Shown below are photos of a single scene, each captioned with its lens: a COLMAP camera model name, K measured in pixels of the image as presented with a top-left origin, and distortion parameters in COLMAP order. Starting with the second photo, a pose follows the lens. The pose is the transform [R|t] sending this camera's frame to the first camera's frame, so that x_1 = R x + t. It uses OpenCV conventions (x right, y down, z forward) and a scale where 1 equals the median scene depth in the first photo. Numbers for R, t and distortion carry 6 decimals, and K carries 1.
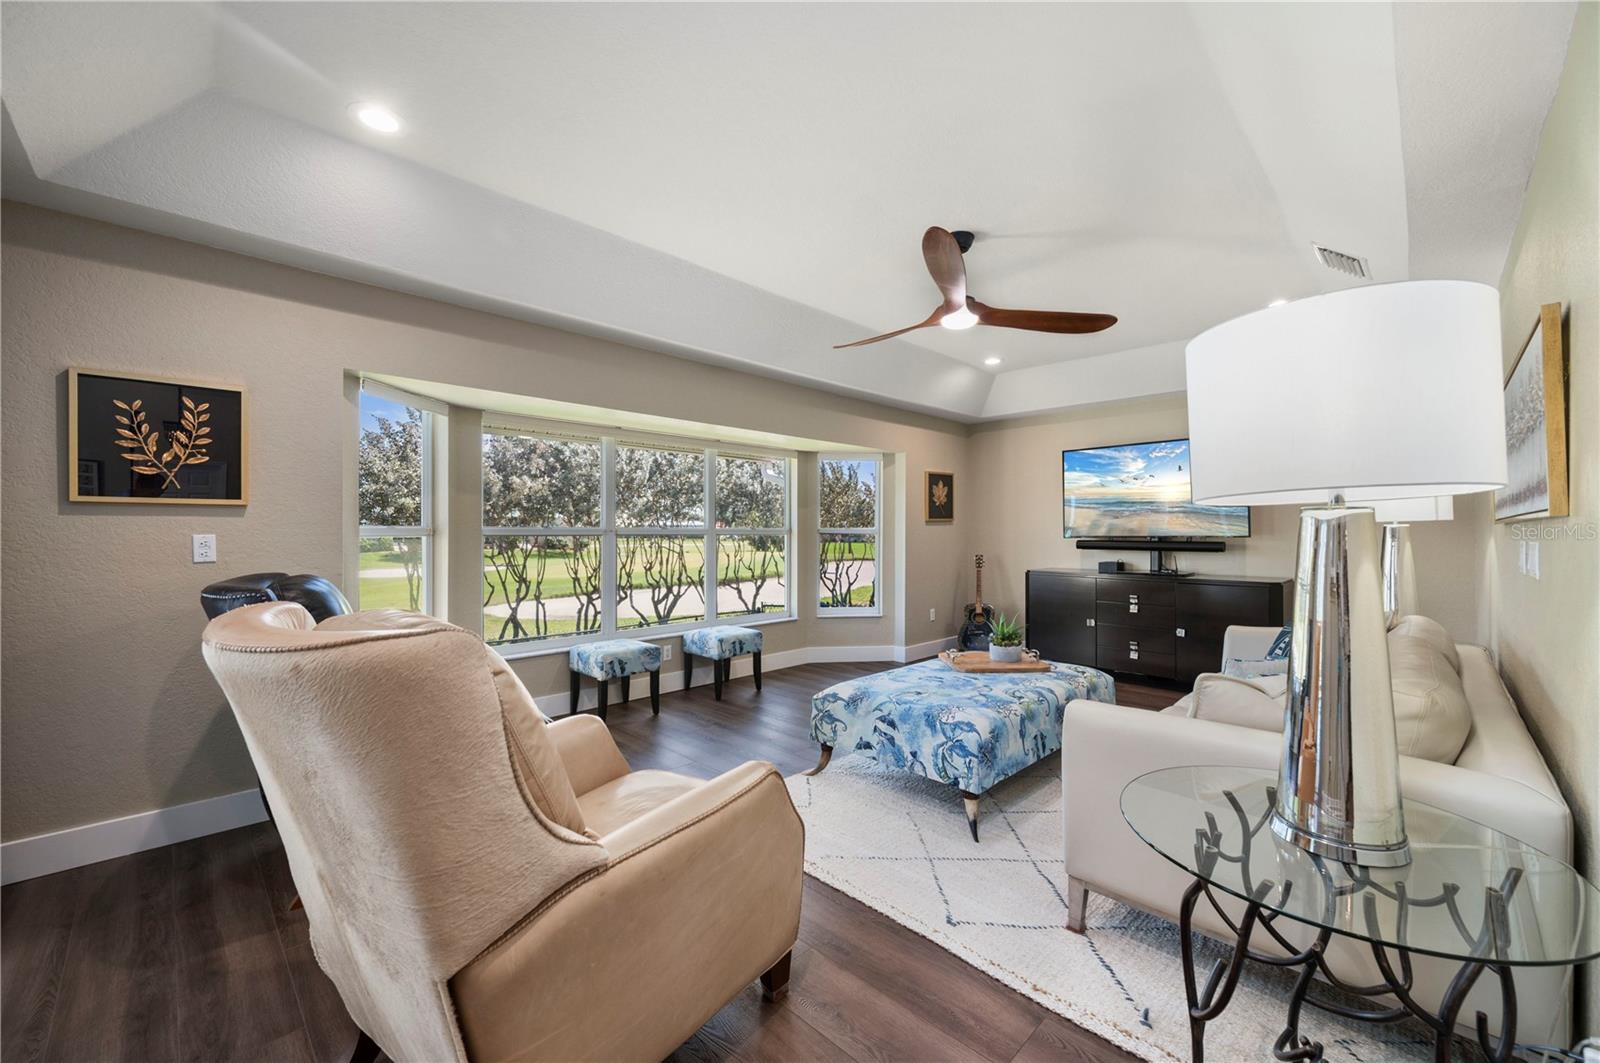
lens RADIAL K [[635.5, 0, 804.3], [0, 635.5, 532.1], [0, 0, 1]] dist [-0.001169, 0.001013]
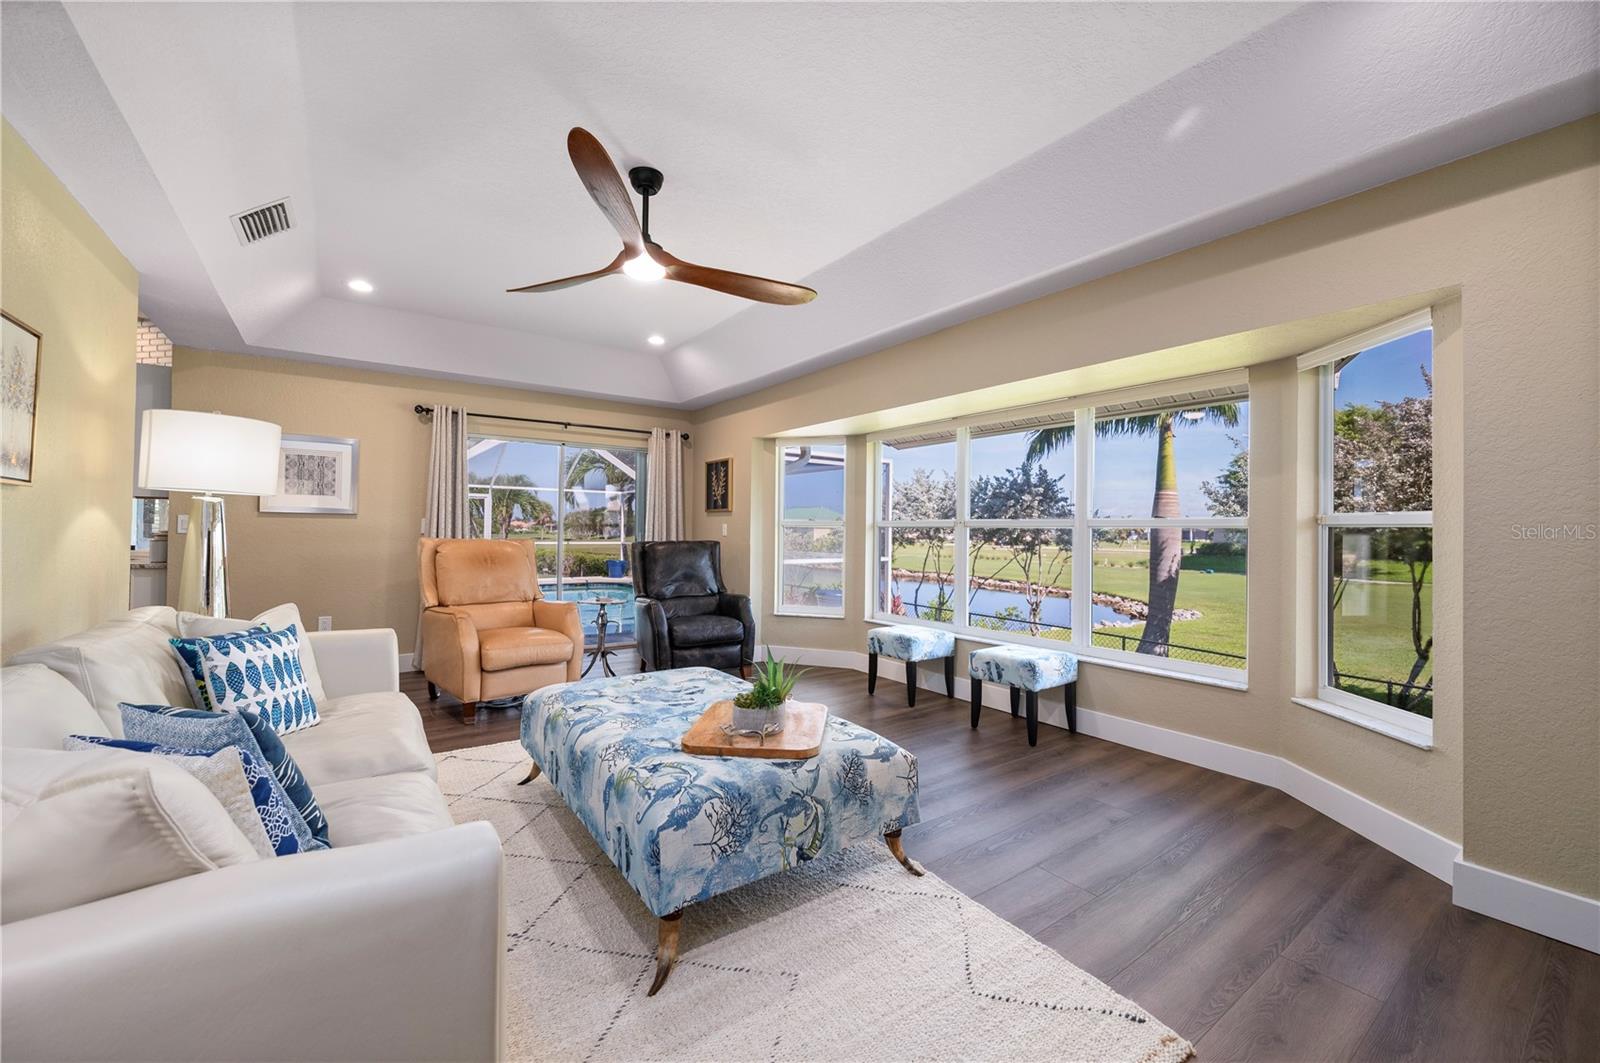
lens RADIAL K [[635.5, 0, 790.6], [0, 635.5, 525.4], [0, 0, 1]] dist [-0.001169, 0.001013]
pose [[-0.181148, -0.012314, -0.983379, 0.623981], [-0.012605, 0.999869, -0.010199, 0.014413], [0.983375, 0.010548, -0.181279, 0.800756]]
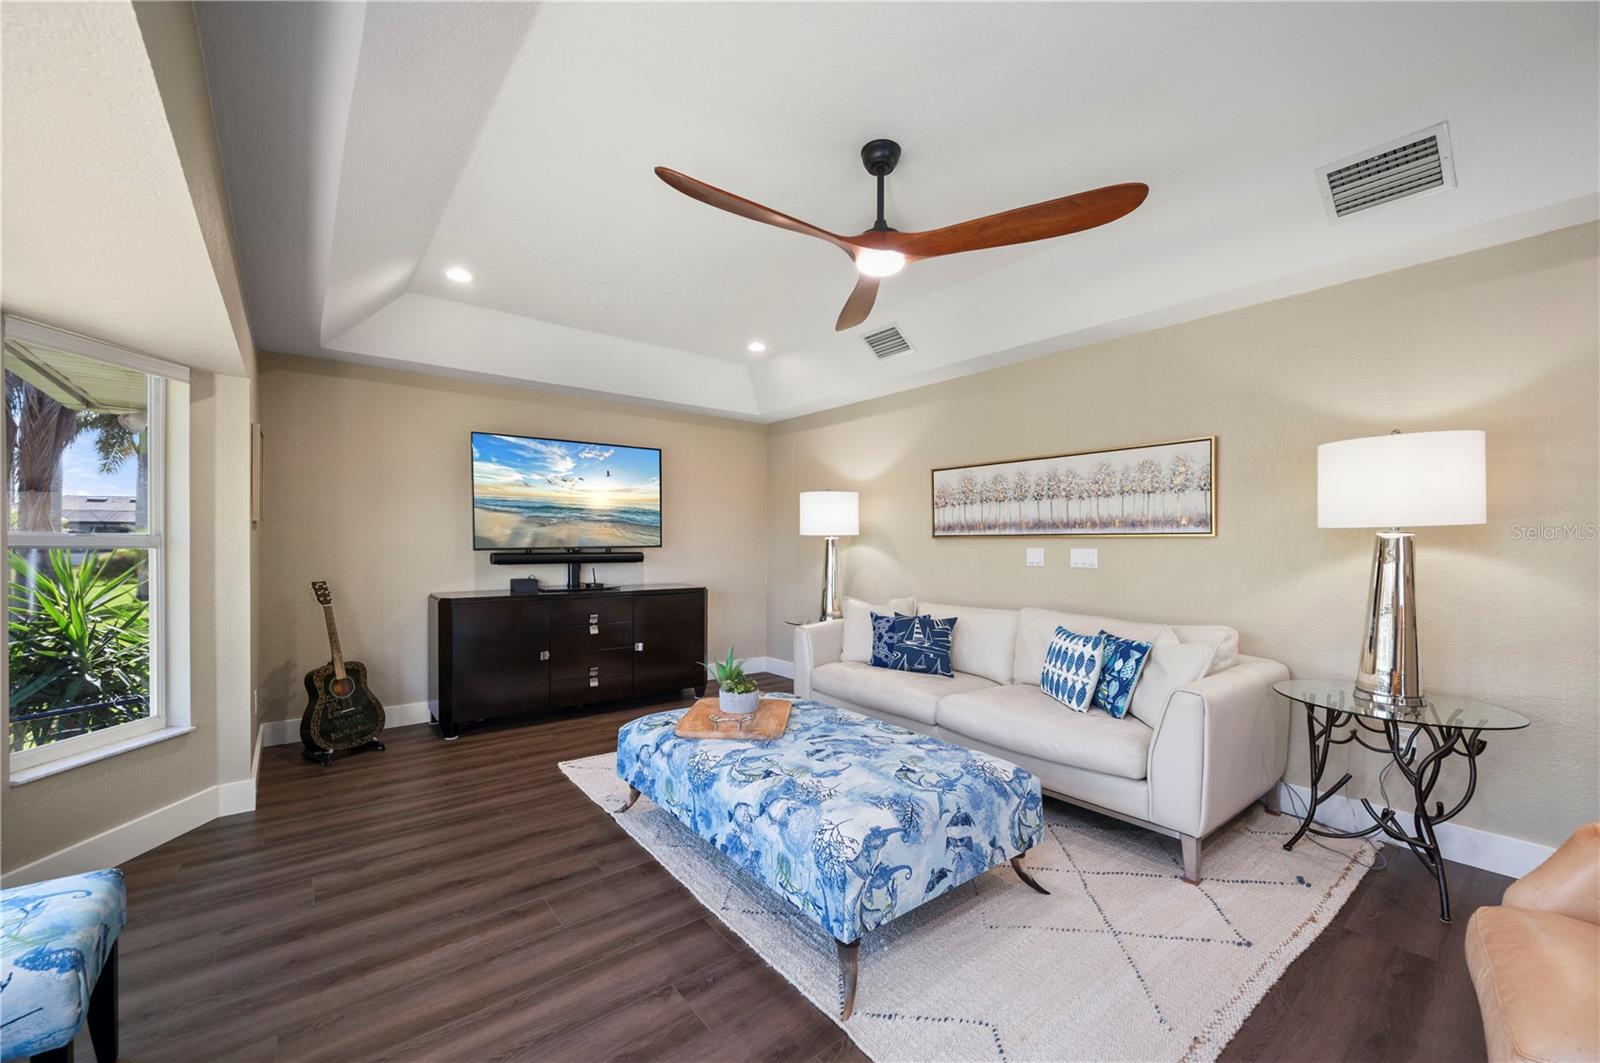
lens RADIAL K [[635.5, 0, 804.7], [0, 635.5, 552.9], [0, 0, 1]] dist [-0.001169, 0.001013]
pose [[0.117854, -0.016443, 0.992895, -0.305430], [-0.002074, 0.999857, 0.016804, -0.000888], [-0.993029, -0.004040, 0.117803, 0.588852]]
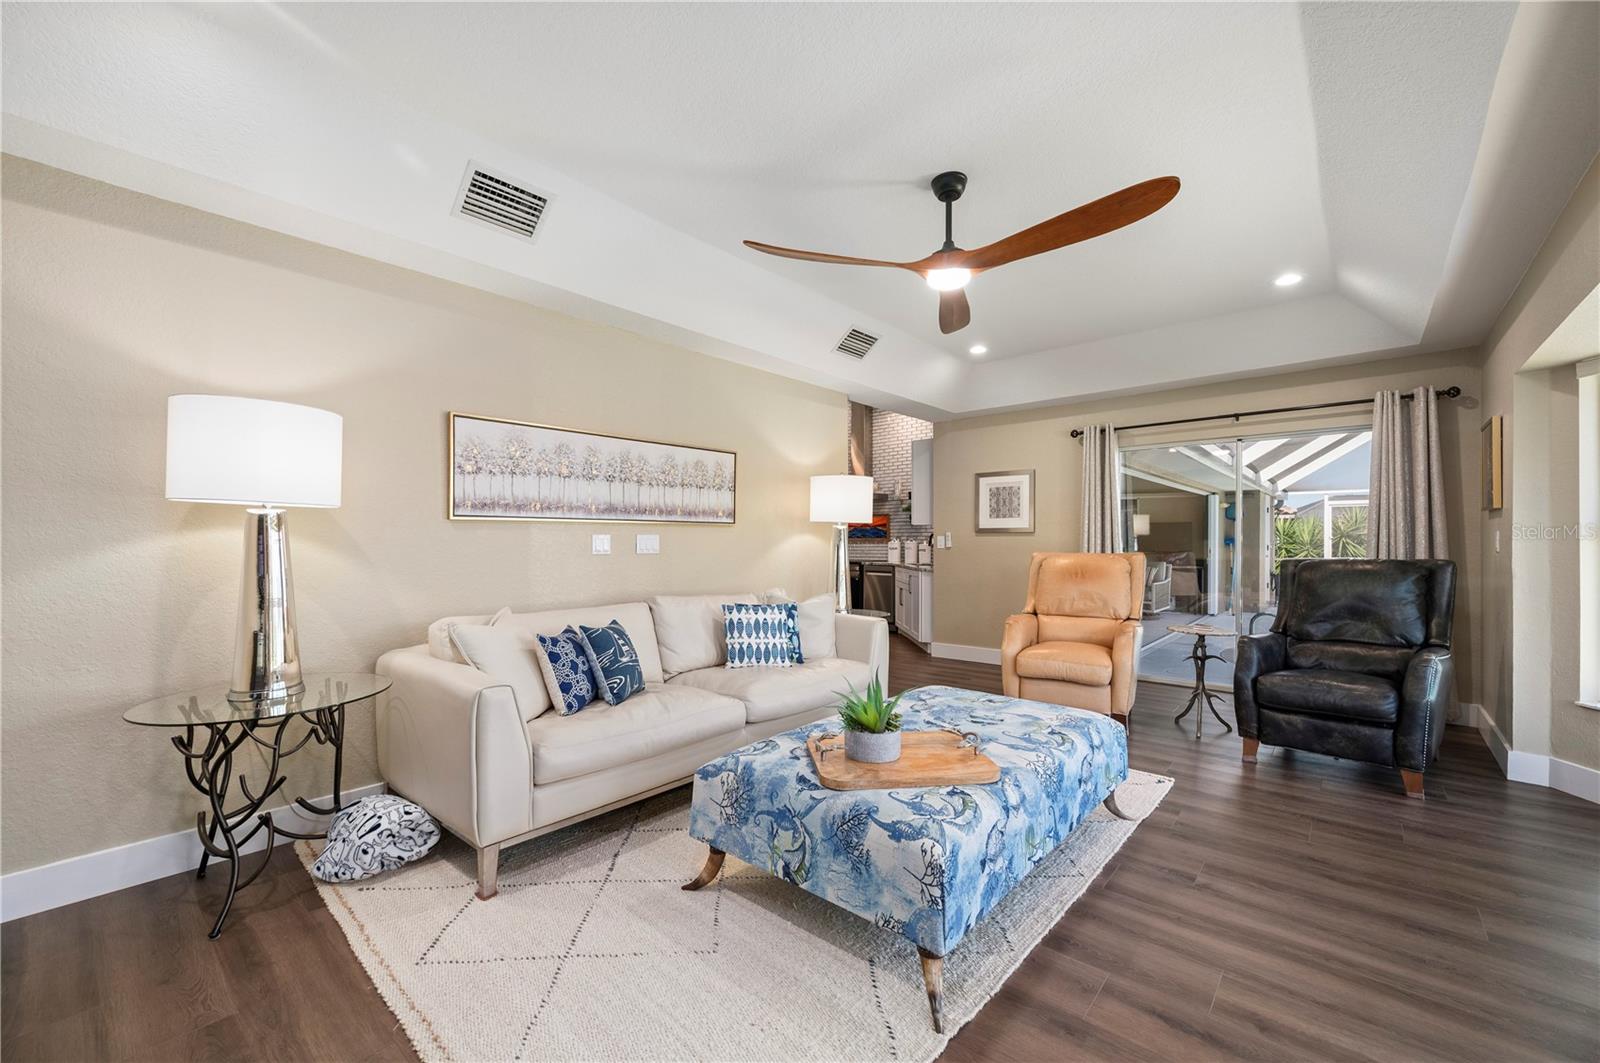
lens RADIAL K [[635.5, 0, 803.4], [0, 635.5, 545.2], [0, 0, 1]] dist [-0.001169, 0.001013]
pose [[-0.998510, -0.000692, -0.054567, 0.287012], [-0.001064, 0.999976, 0.006797, 0.012144], [0.054561, 0.006845, -0.998487, 1.088479]]
